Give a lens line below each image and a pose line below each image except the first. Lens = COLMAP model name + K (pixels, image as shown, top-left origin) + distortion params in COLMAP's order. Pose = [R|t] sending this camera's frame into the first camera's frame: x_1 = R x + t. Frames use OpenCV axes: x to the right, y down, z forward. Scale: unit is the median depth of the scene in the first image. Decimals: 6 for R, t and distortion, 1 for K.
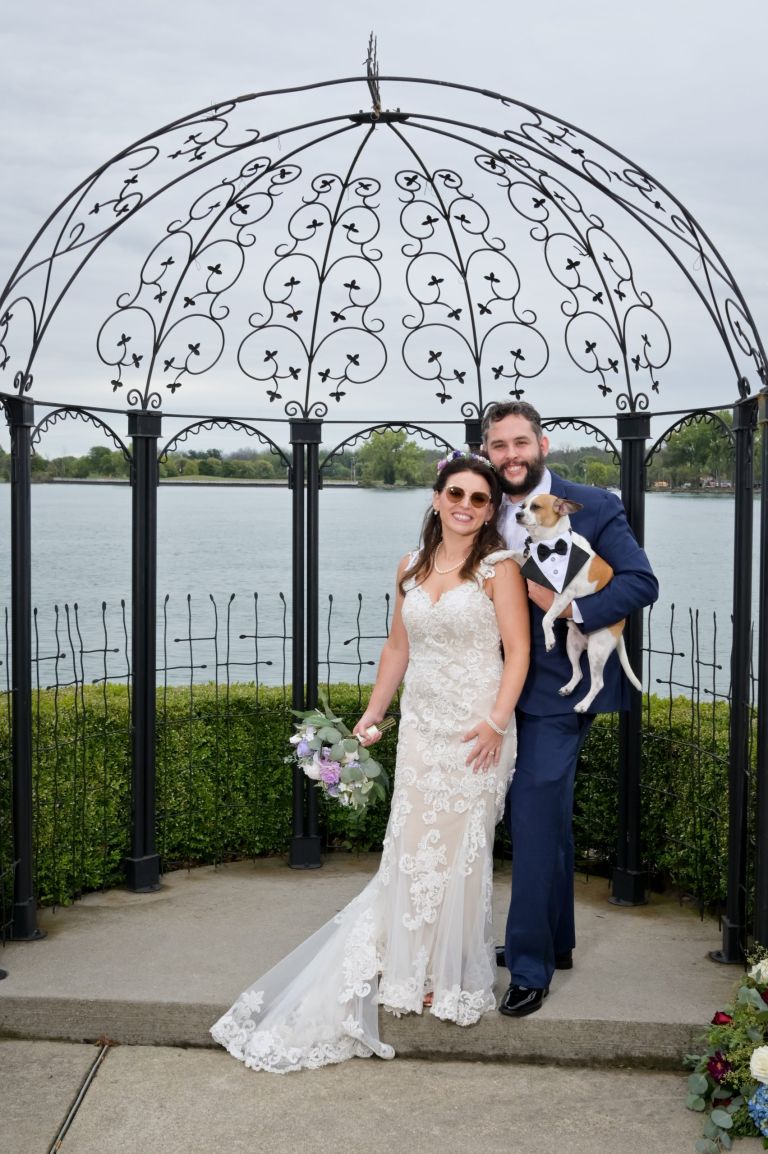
lens RADIAL K [[1458.0, 0, 384.0], [0, 1458.0, 577.0], [0, 0, 1]] dist [0.028016, 0.018930]
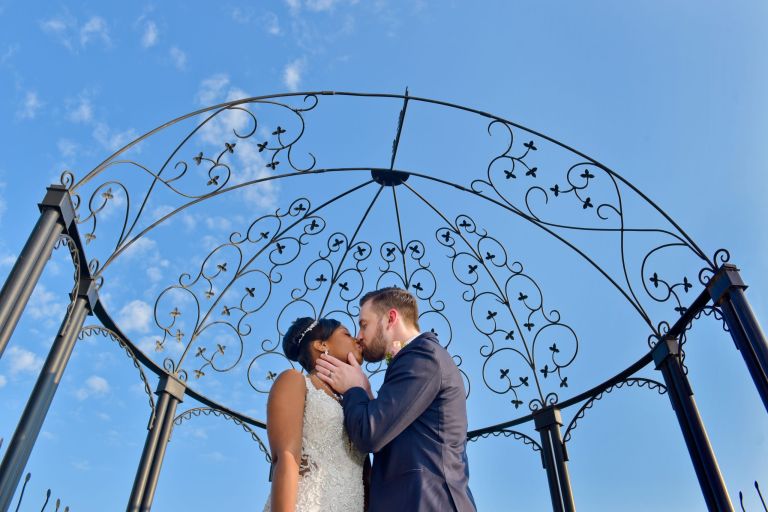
lens RADIAL K [[619.5, 0, 384.0], [0, 619.5, 256.0], [0, 0, 1]] dist [-0.005705, -0.002239]
pose [[0.973912, 0.151624, 0.168833, -0.095746], [0.011318, 0.710626, -0.703479, 0.190178], [-0.226642, 0.687038, 0.690372, 0.529960]]
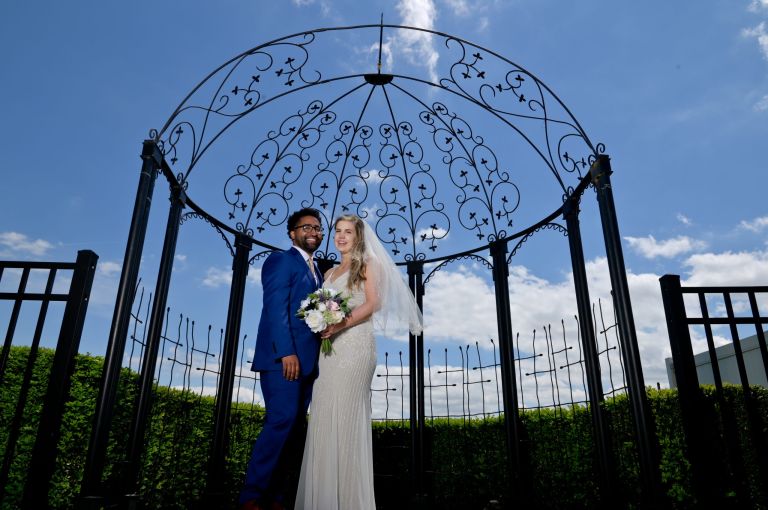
lens RADIAL K [[549.2, 0, 384.0], [0, 549.2, 255.0], [0, 0, 1]] dist [-0.002245, -0.000265]
pose [[0.993422, 0.044644, 0.105446, -0.058936], [0.003681, 0.907940, -0.419084, 0.212676], [-0.114448, 0.416715, 0.901804, 0.352927]]
